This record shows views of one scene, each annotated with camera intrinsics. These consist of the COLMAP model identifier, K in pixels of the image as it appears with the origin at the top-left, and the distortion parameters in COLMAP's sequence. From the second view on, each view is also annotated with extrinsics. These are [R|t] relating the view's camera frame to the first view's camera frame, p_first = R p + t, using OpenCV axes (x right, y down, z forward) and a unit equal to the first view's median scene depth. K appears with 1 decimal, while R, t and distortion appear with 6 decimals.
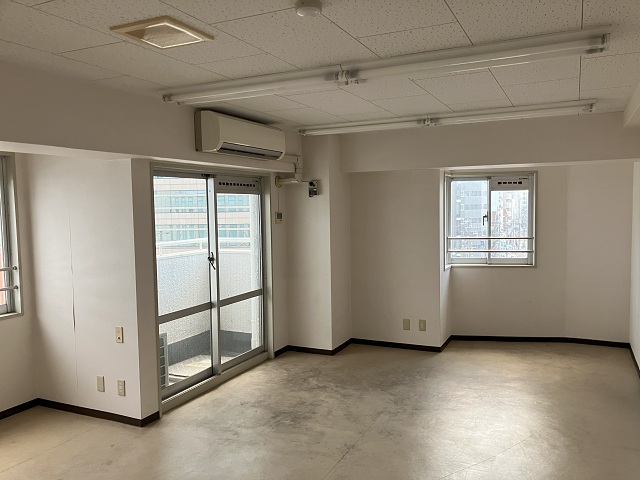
lens RADIAL K [[528.6, 0, 321.1], [0, 528.6, 238.3], [0, 0, 1]] dist [0.012497, 0.006790]
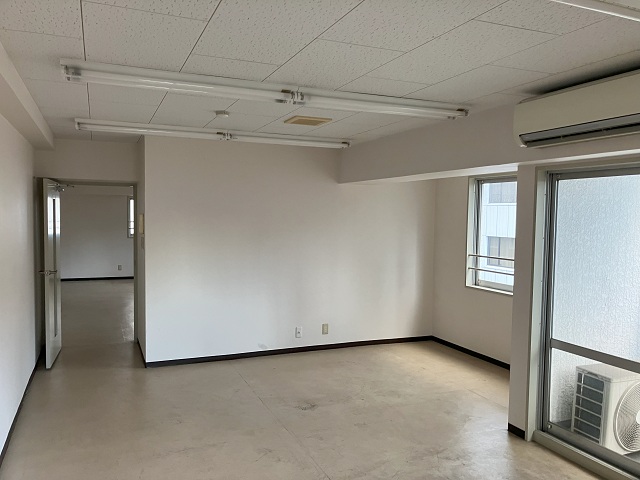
lens RADIAL K [[528.6, 0, 320.2], [0, 528.6, 240.5], [0, 0, 1]] dist [0.012497, 0.006790]
pose [[-0.656299, 0.049799, -0.752855, 0.679204], [-0.045741, 0.993358, 0.105582, -0.101993], [0.753113, 0.103730, -0.649662, 1.417817]]
